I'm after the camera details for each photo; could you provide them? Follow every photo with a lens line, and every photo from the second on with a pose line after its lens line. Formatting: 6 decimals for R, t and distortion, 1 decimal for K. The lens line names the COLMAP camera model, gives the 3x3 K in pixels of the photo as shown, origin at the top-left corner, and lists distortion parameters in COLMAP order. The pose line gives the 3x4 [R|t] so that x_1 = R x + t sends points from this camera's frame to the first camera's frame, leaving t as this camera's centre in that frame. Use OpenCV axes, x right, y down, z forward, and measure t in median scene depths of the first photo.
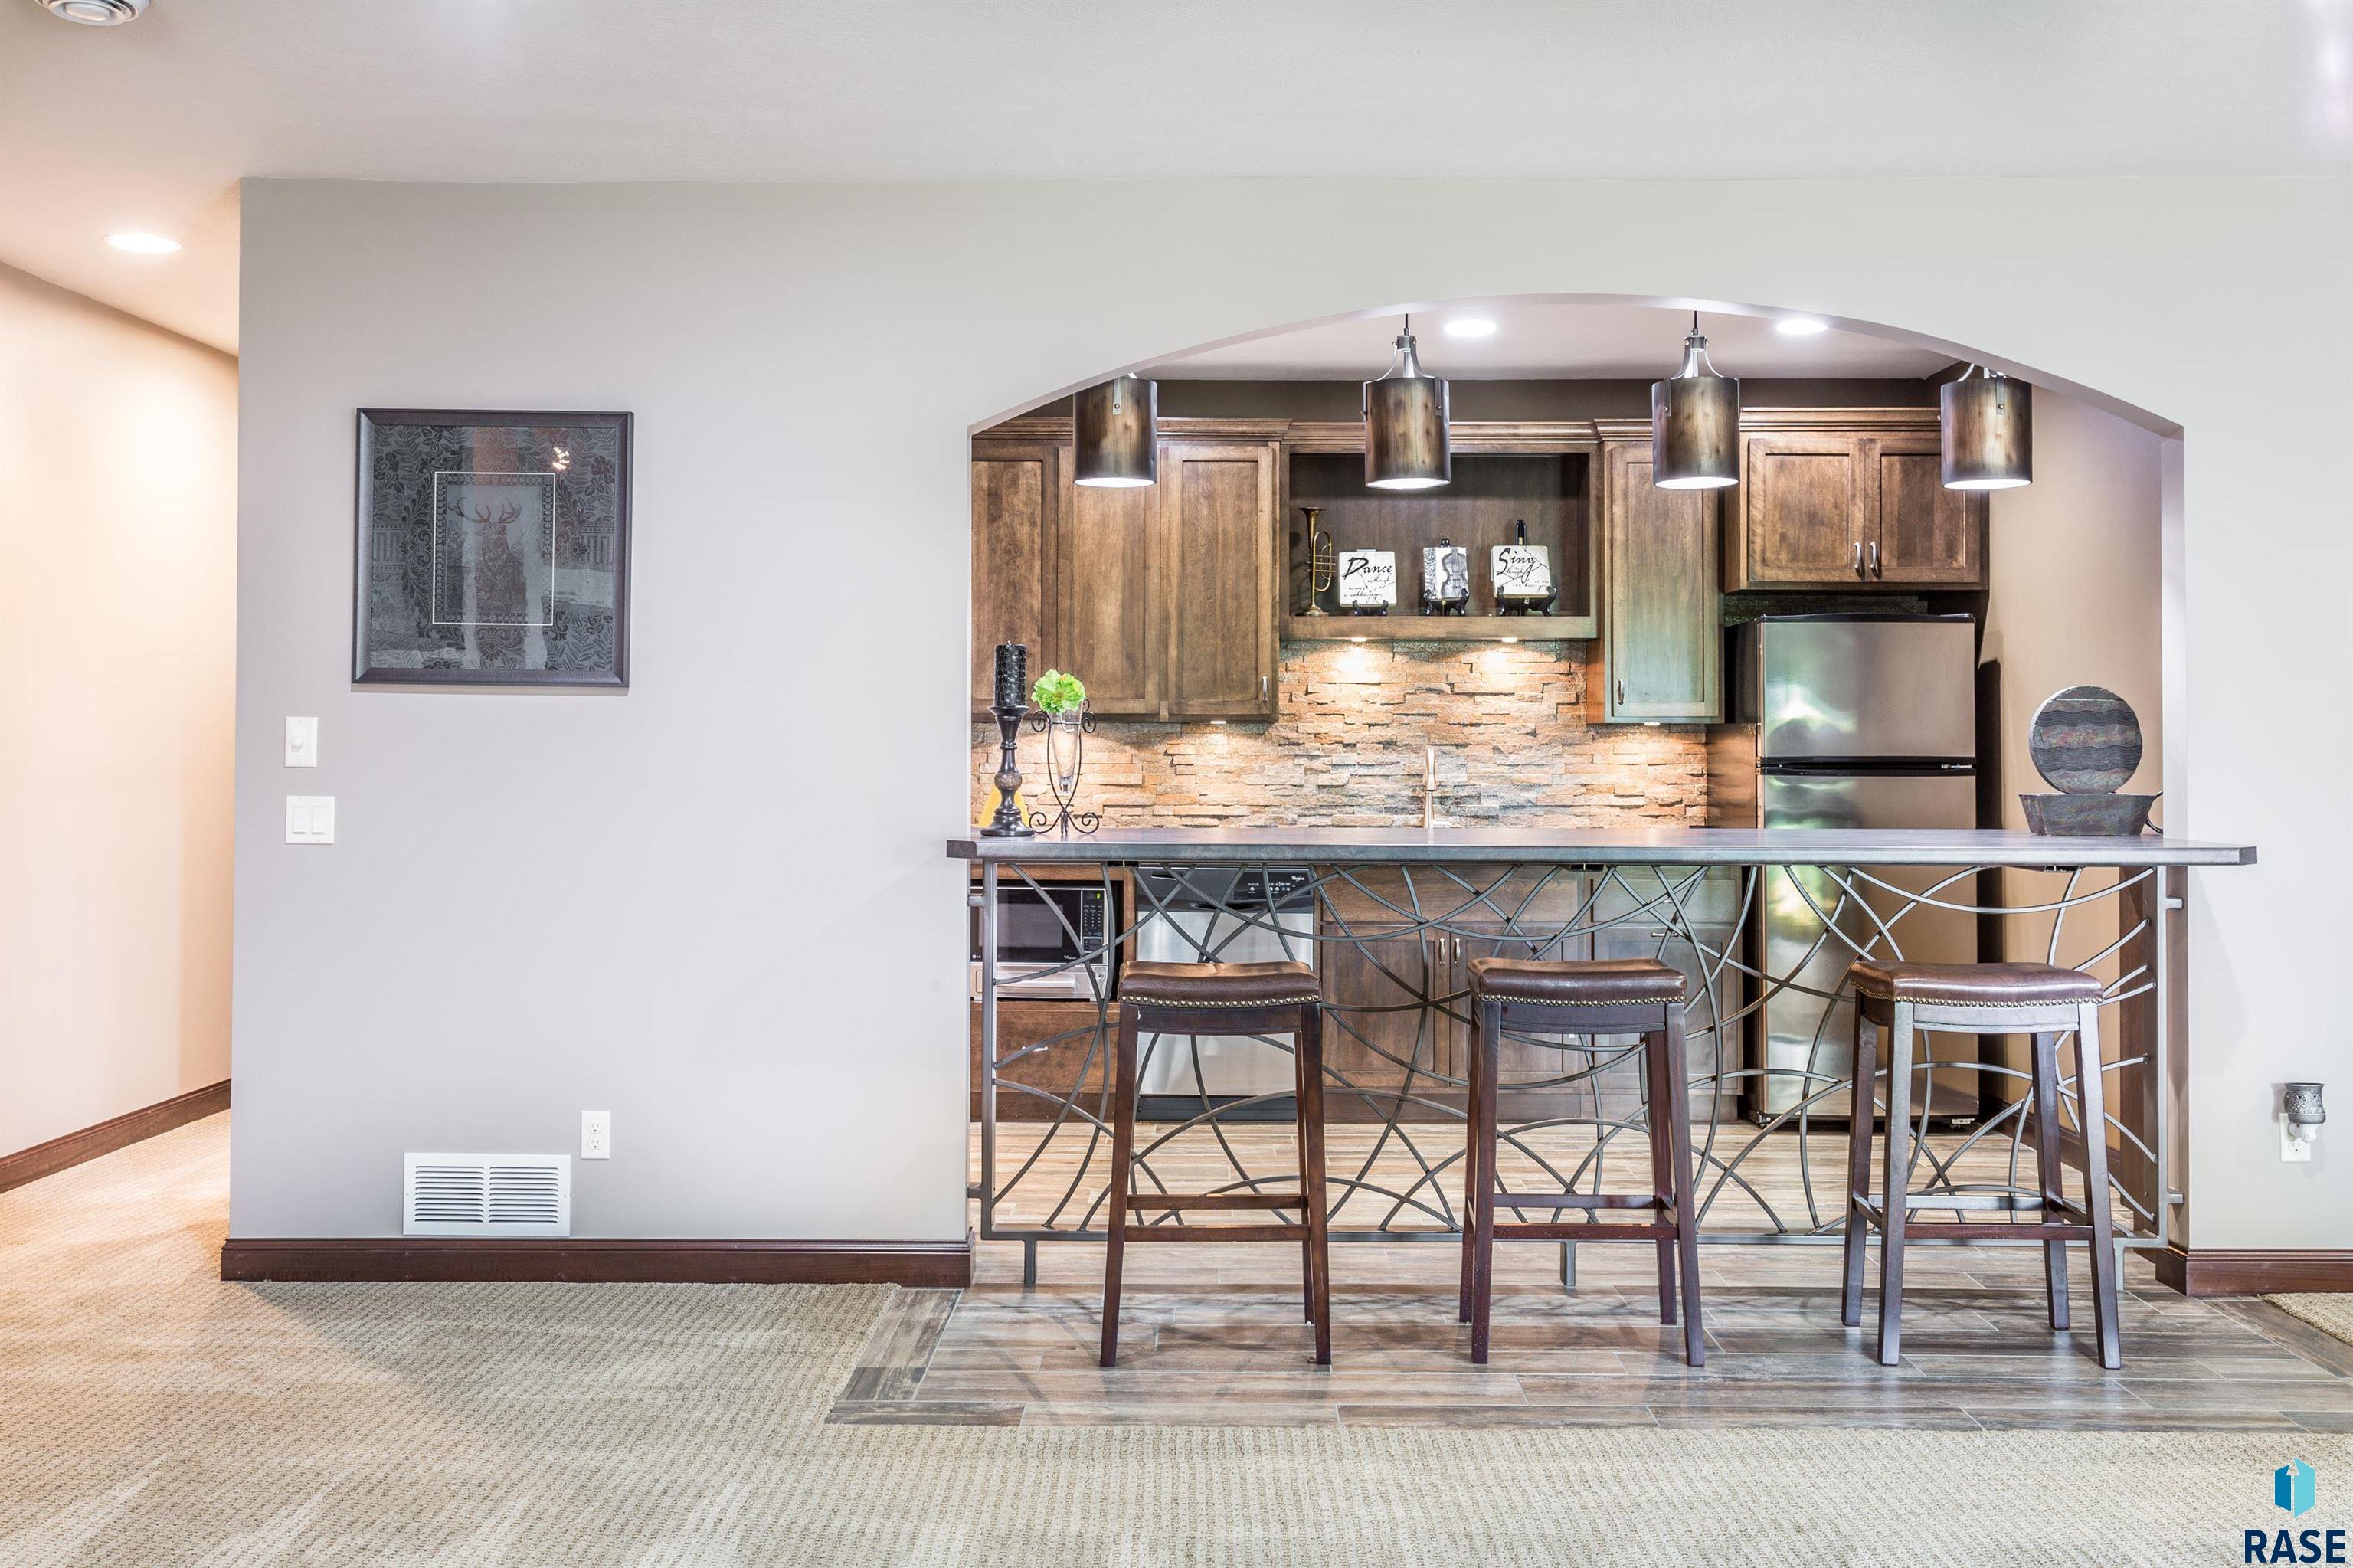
lens RADIAL K [[2140.8, 0, 1174.6], [0, 2140.8, 761.2], [0, 0, 1]] dist [0.003865, 0.000179]
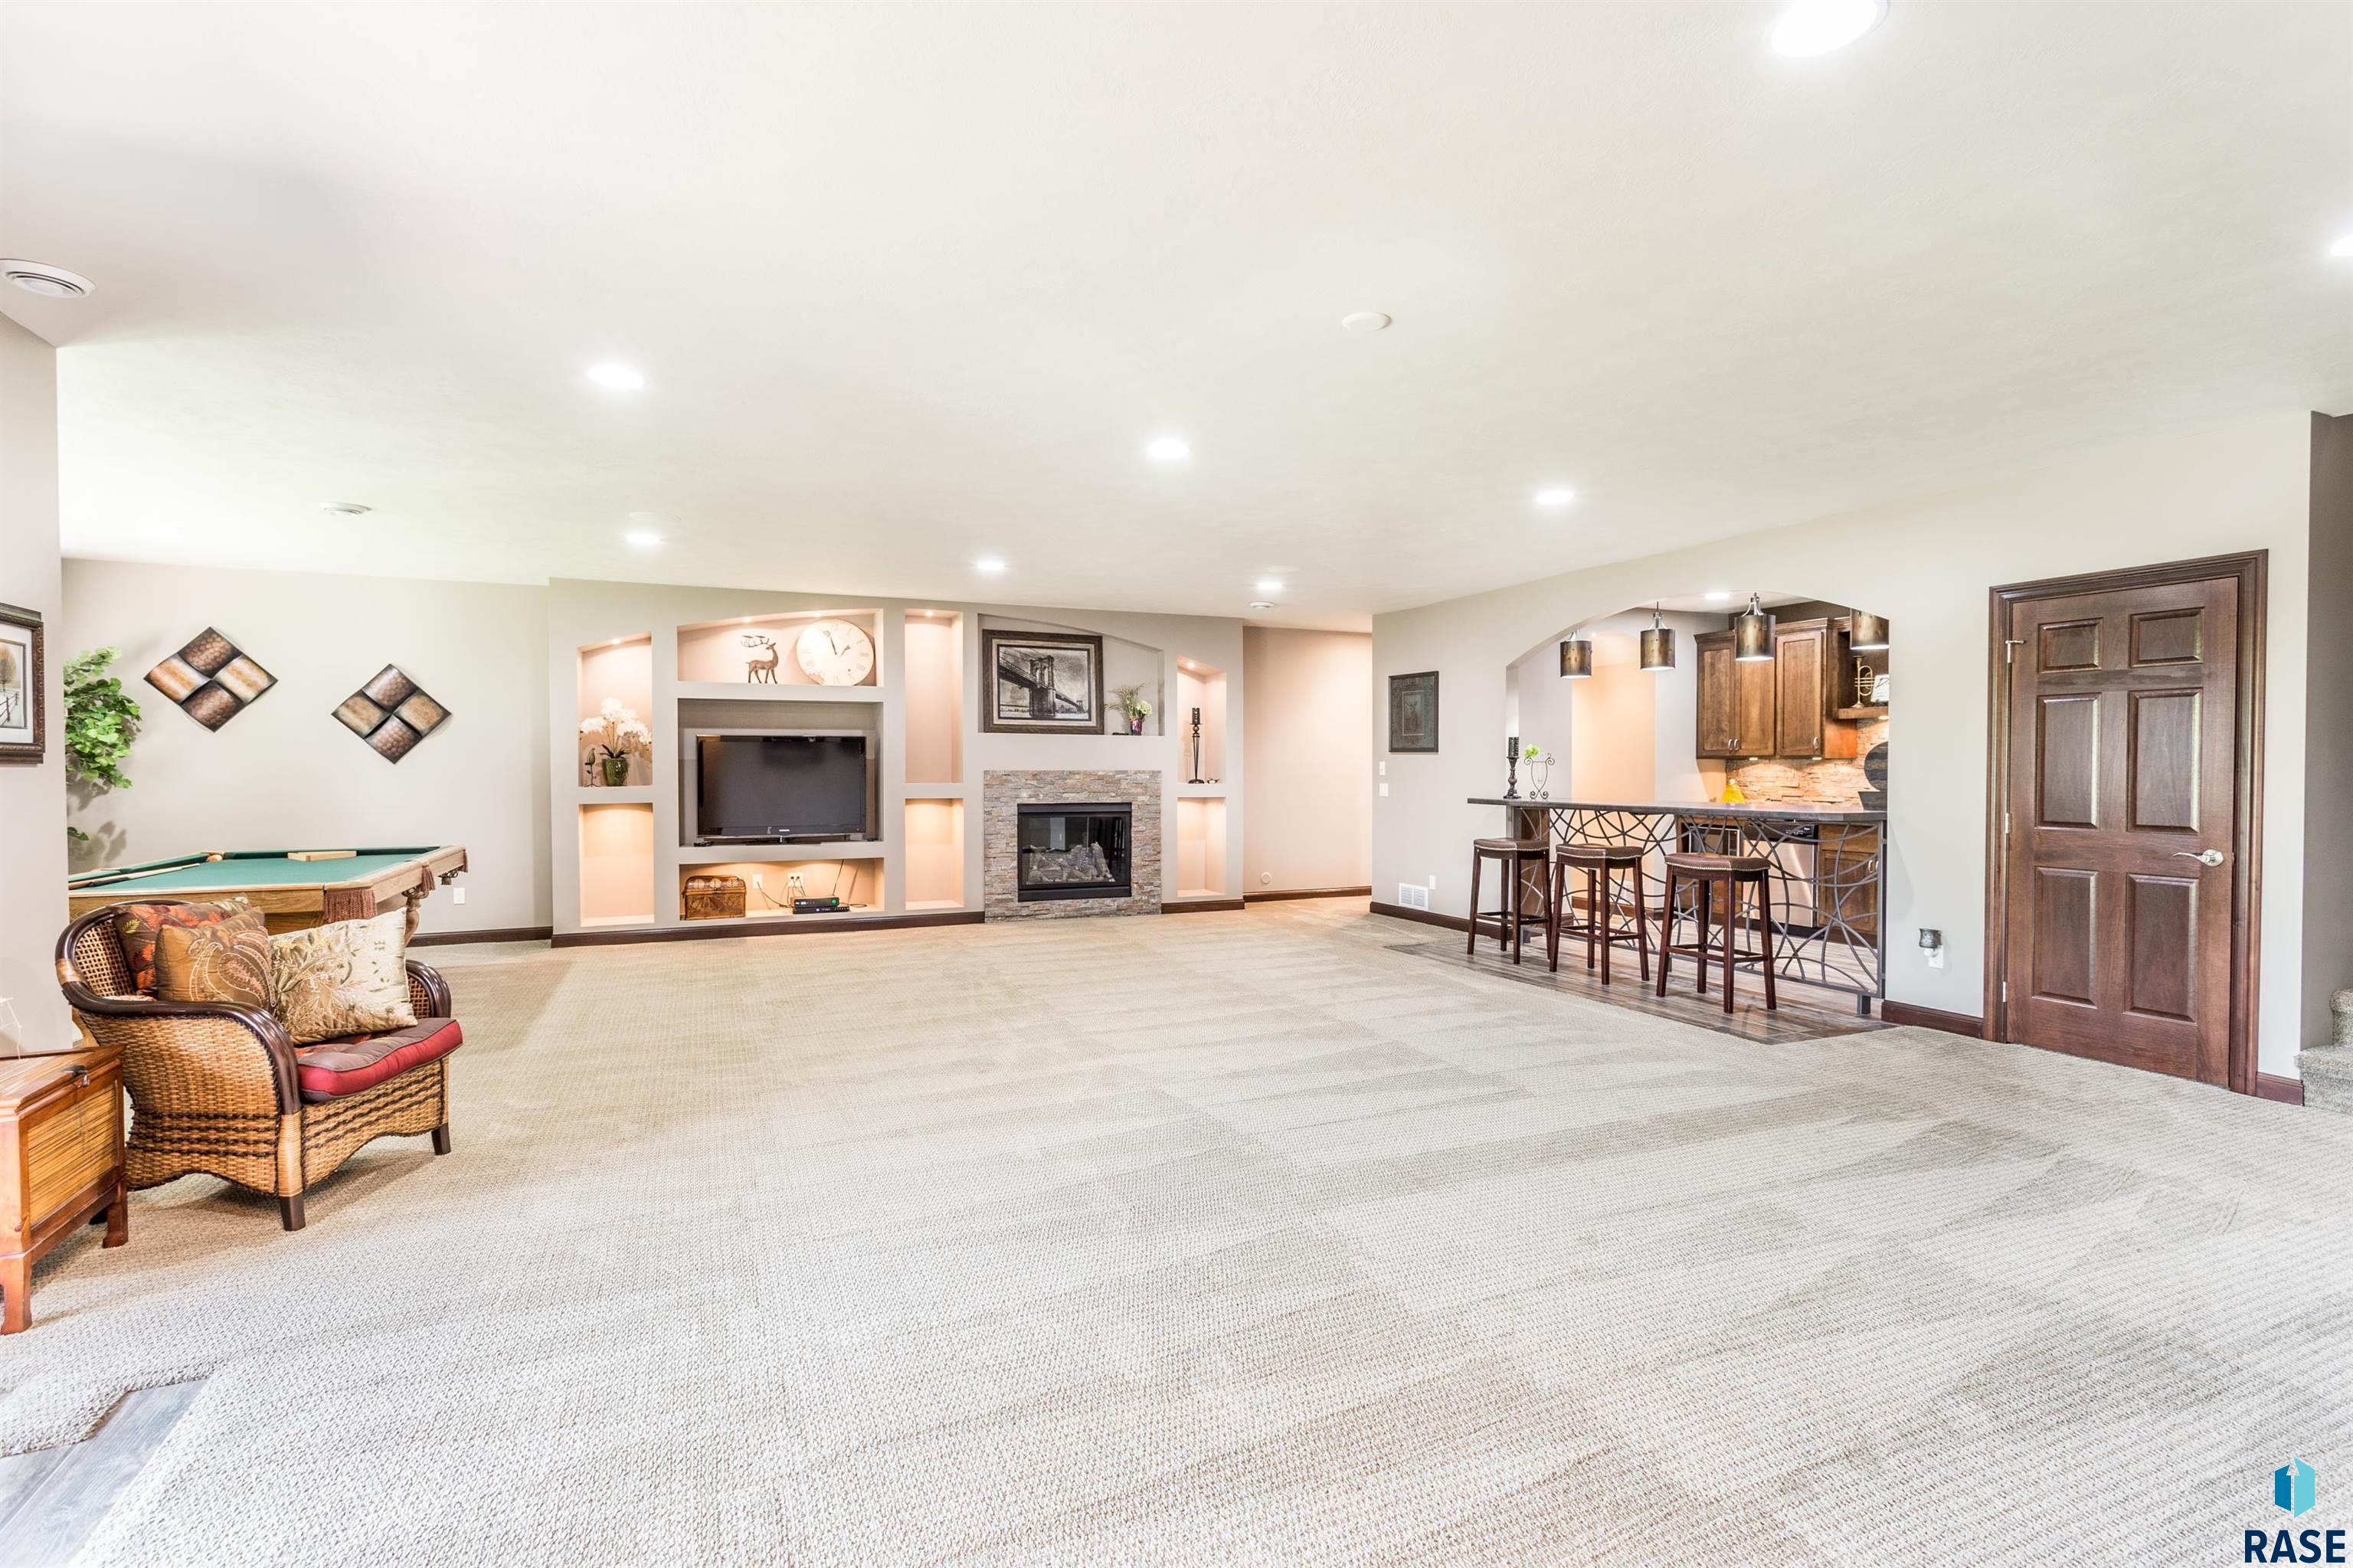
lens RADIAL K [[1114.2, 0, 1166.9], [0, 1114.2, 782.2], [0, 0, 1]] dist [-0.000823, 0.001555]
pose [[0.405233, 0.008974, -0.914169, 1.181268], [-0.006702, 0.999954, 0.006845, 0.004252], [0.914189, 0.003353, 0.405275, -0.107295]]
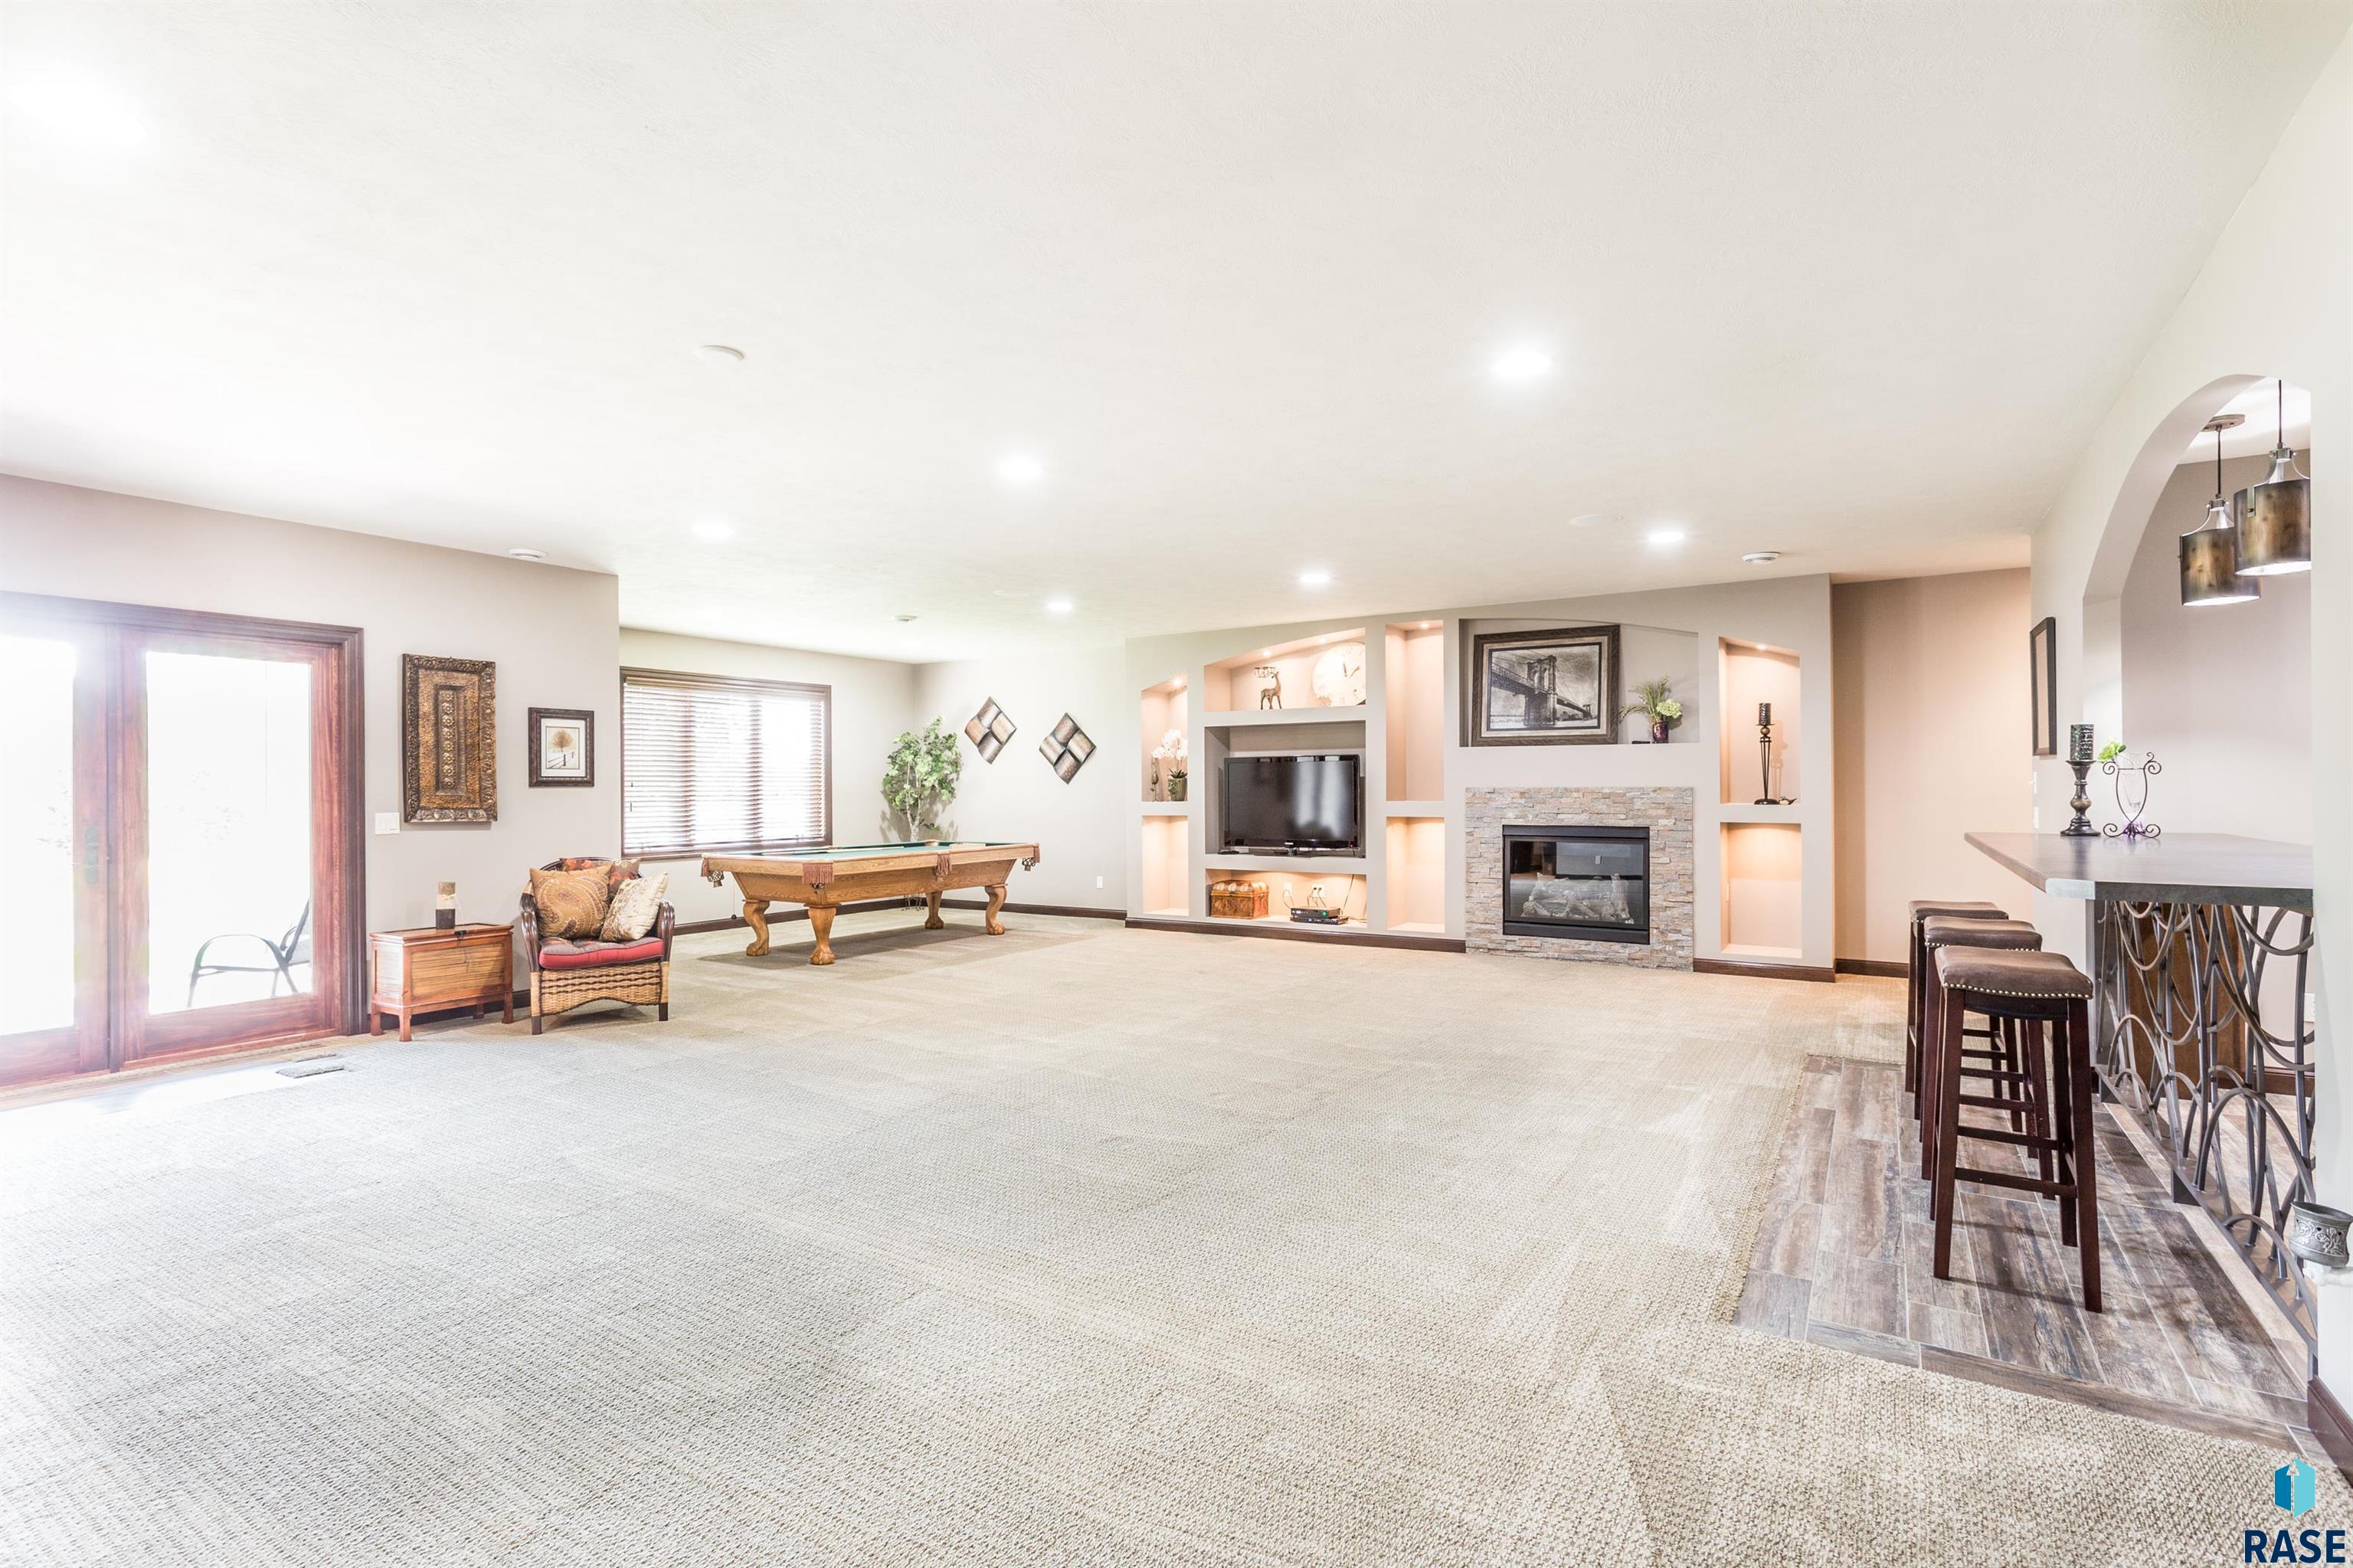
lens RADIAL K [[1114.2, 0, 1179.4], [0, 1114.2, 786.3], [0, 0, 1]] dist [-0.000823, 0.001555]
pose [[-0.527368, -0.002190, -0.849634, 1.056339], [-0.004884, 0.999988, 0.000453, -0.001225], [0.849623, 0.004388, -0.527372, 0.851941]]
